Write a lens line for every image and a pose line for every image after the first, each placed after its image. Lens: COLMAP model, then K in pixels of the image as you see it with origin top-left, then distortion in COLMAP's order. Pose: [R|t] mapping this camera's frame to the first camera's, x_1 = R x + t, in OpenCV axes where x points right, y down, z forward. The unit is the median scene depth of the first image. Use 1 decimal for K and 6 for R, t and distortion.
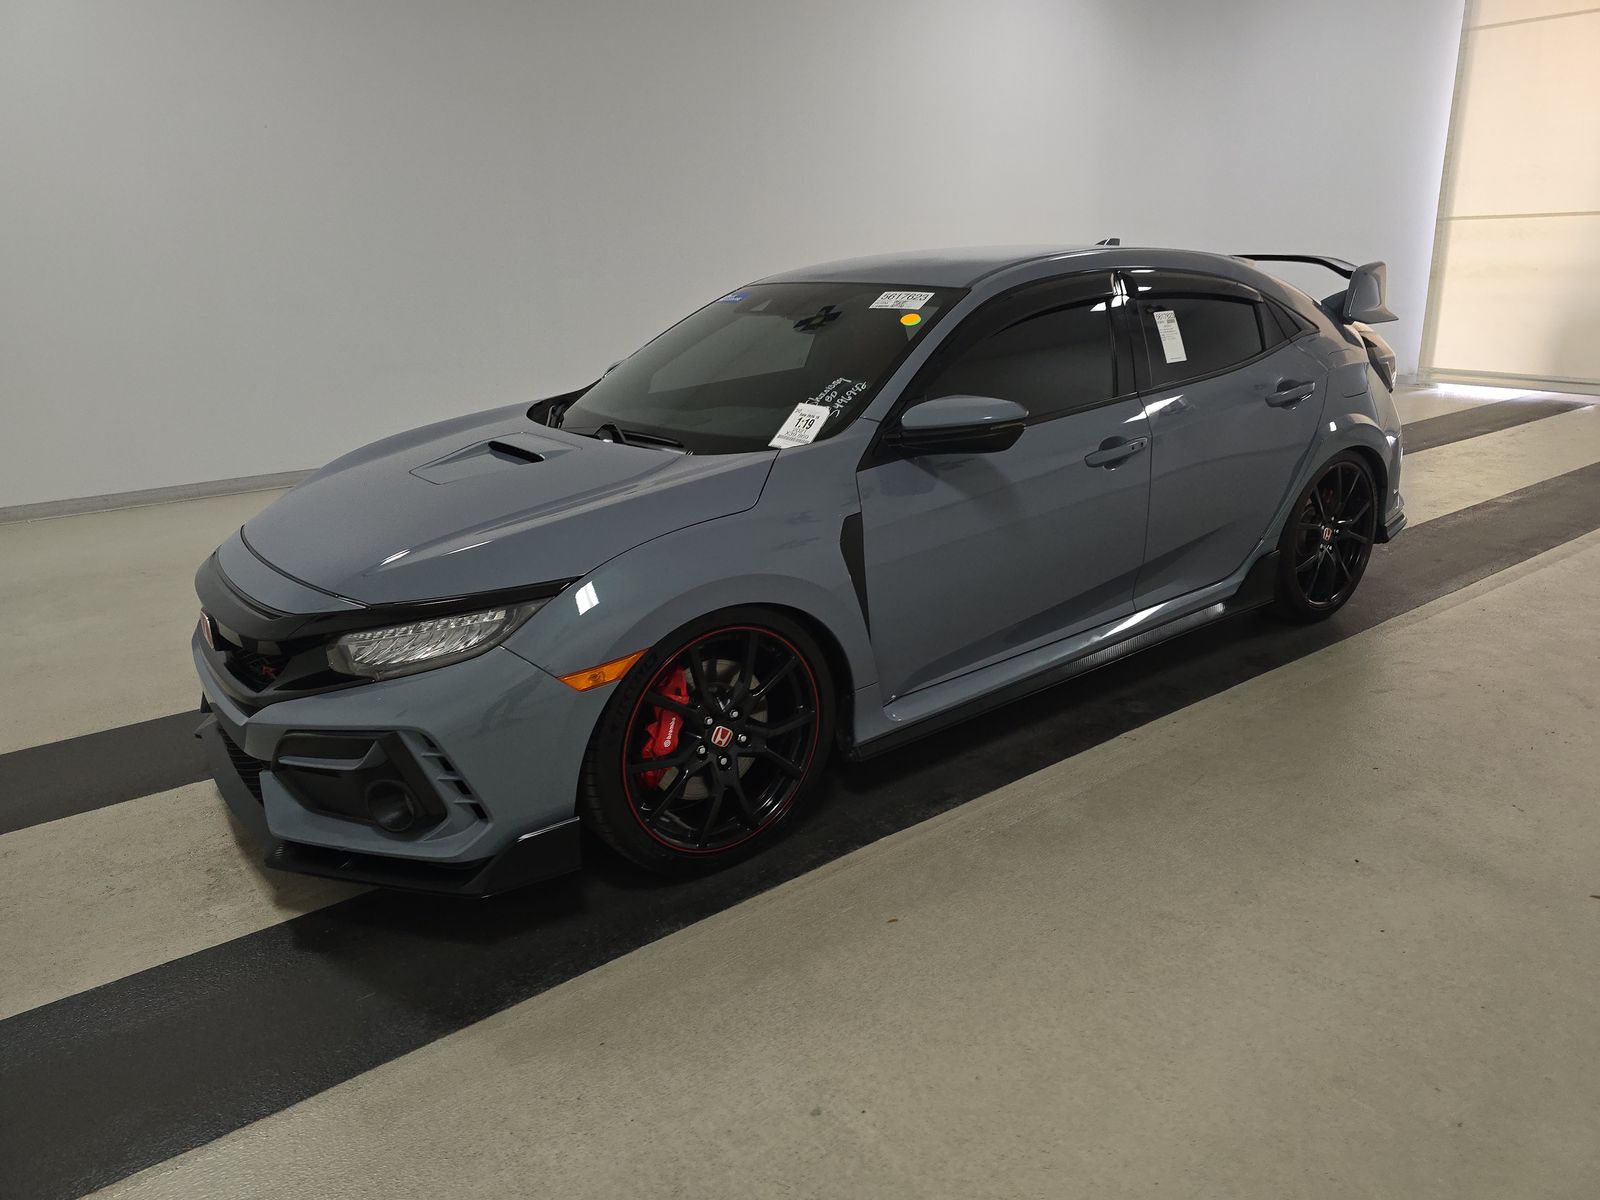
lens RADIAL K [[1055.9, 0, 798.2], [0, 1055.9, 656.5], [0, 0, 1]] dist [0.024515, 0.000509]
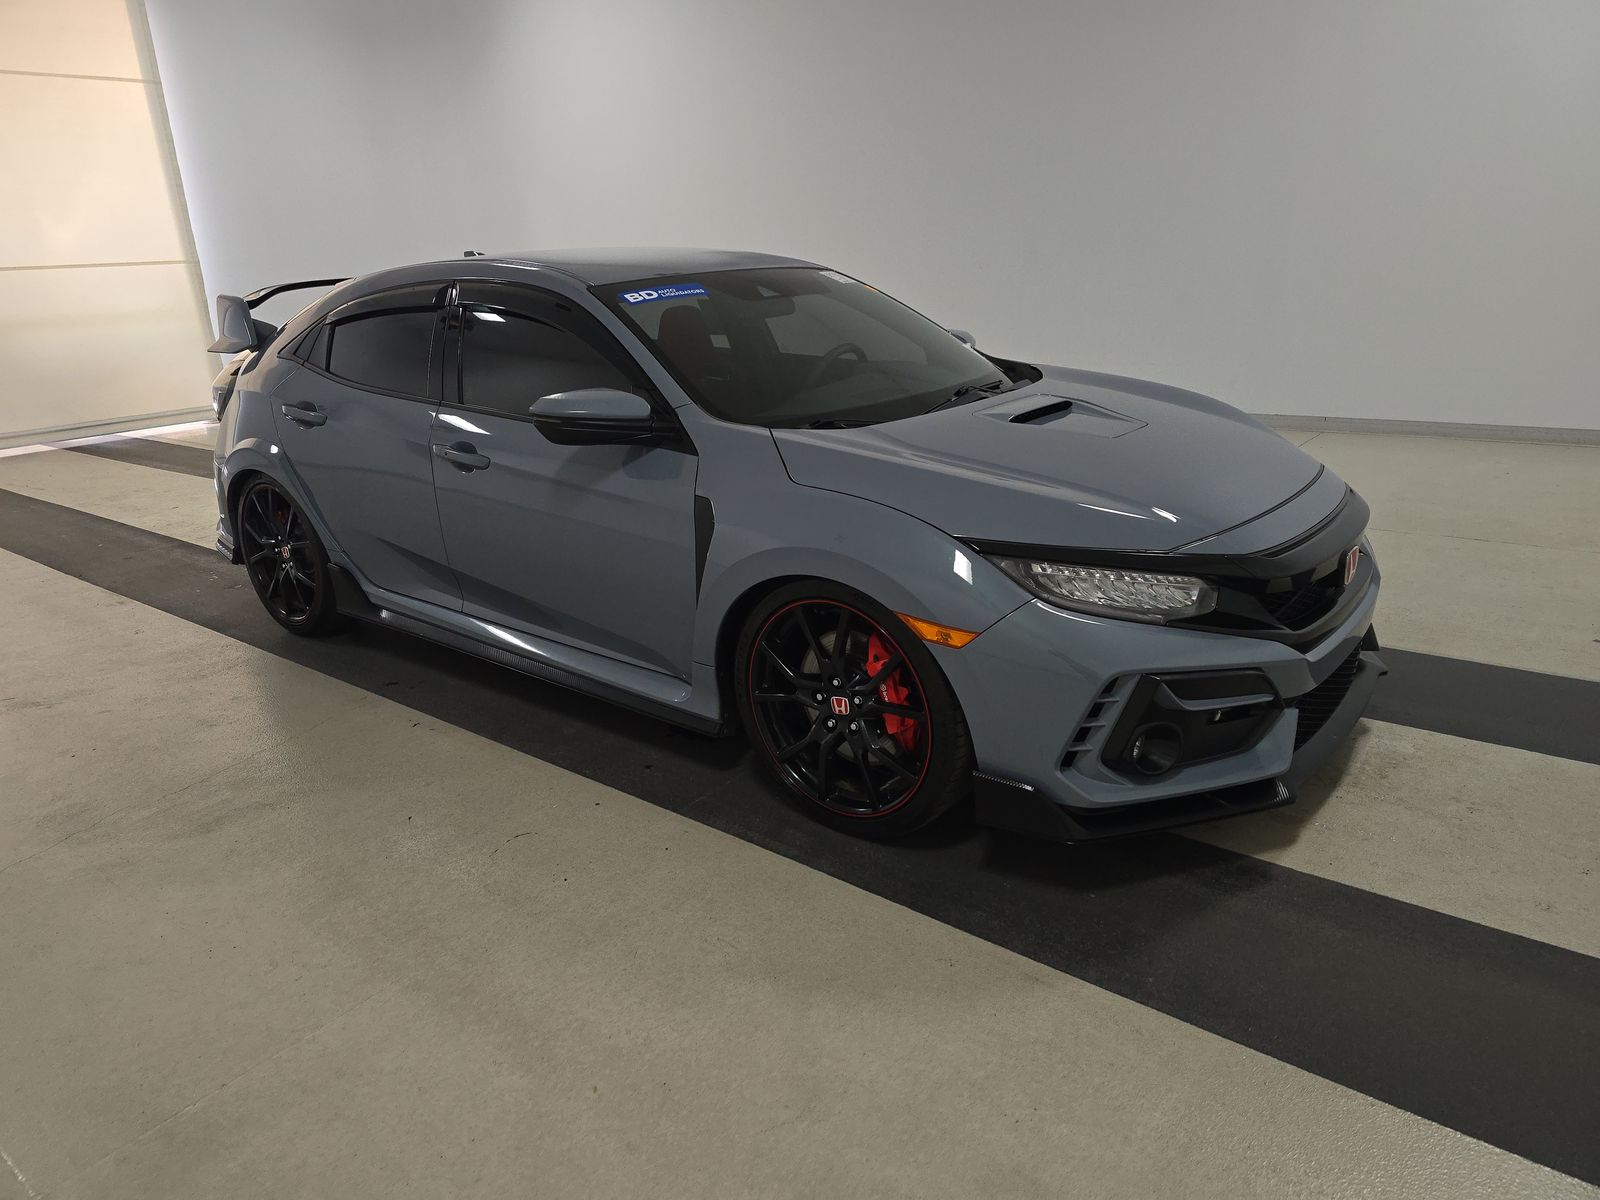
lens RADIAL K [[1077.6, 0, 805.0], [0, 1077.6, 606.4], [0, 0, 1]] dist [0.052593, -0.042113]
pose [[-0.249626, -0.271215, 0.929586, -1.315472], [0.394351, 0.848293, 0.353394, -0.523615], [-0.884406, 0.454799, -0.104802, 1.488069]]
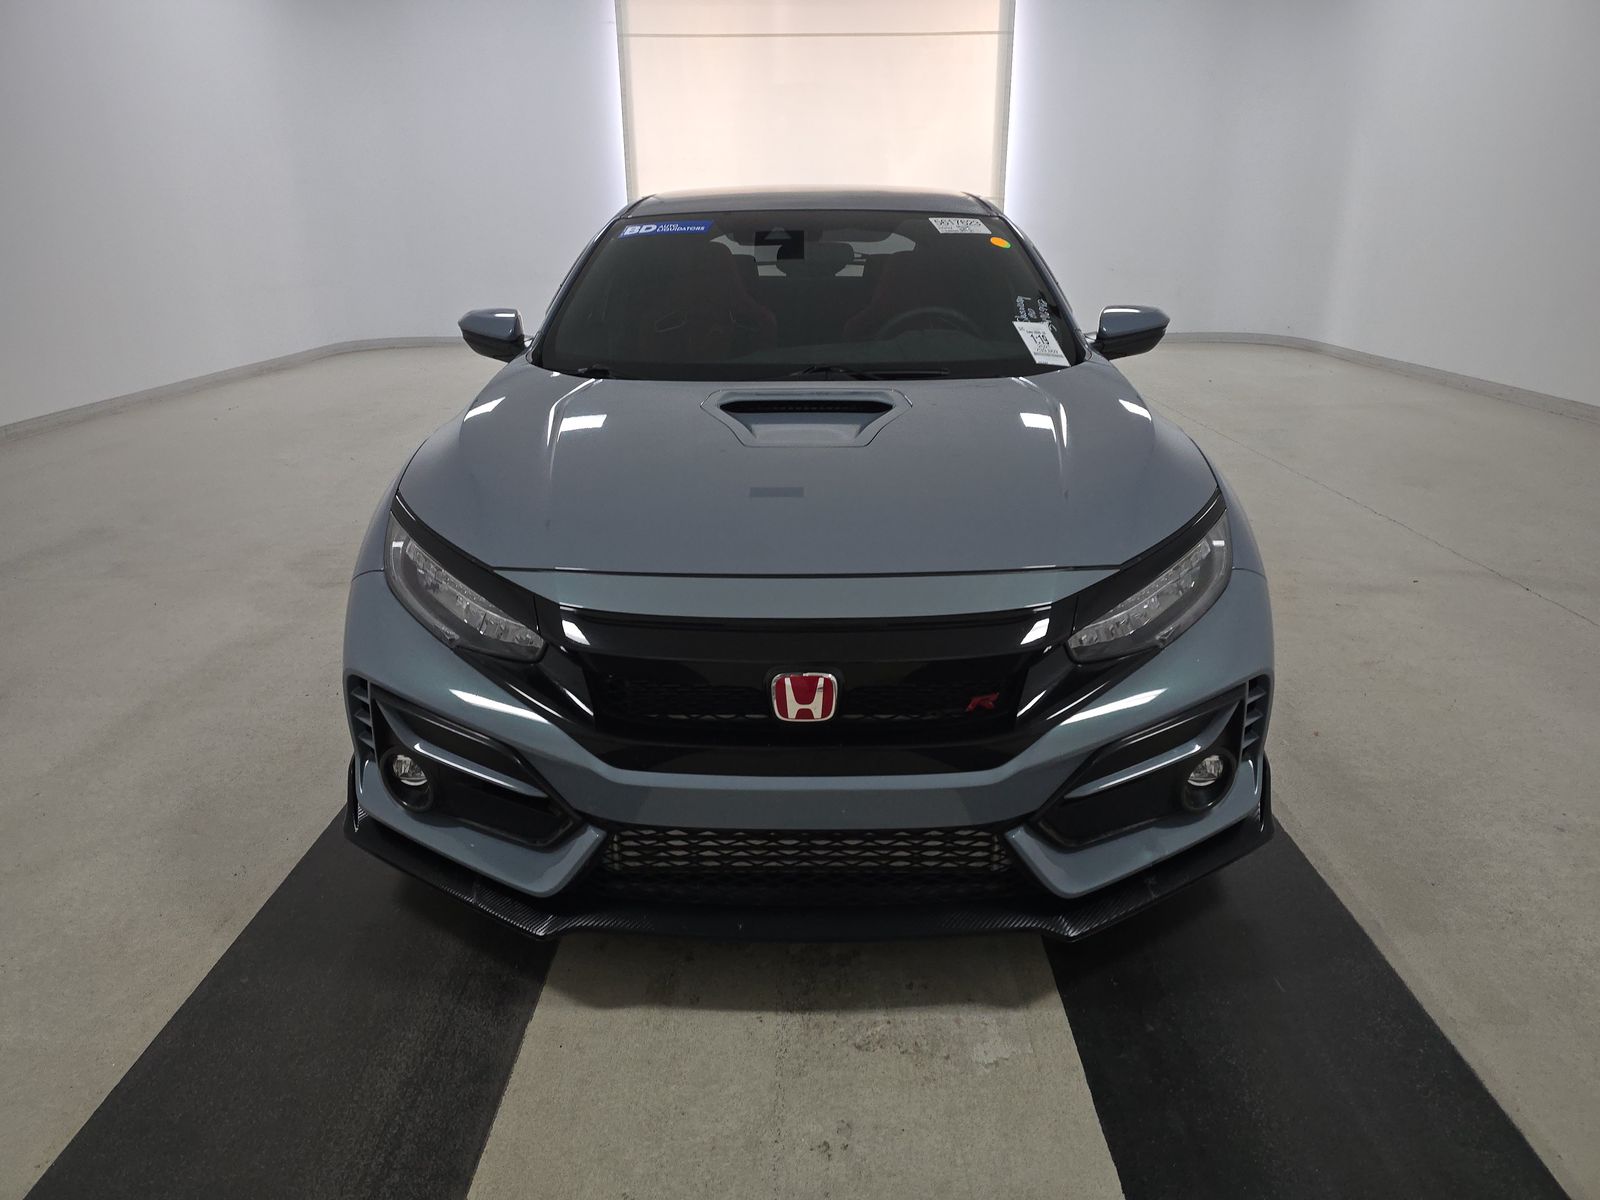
lens RADIAL K [[1077.6, 0, 805.0], [0, 1077.6, 606.4], [0, 0, 1]] dist [0.052593, -0.042113]
pose [[0.609289, -0.245261, 0.754065, -0.987947], [0.269225, 0.958459, 0.094206, -0.132969], [-0.745845, 0.145615, 0.650009, 0.526382]]
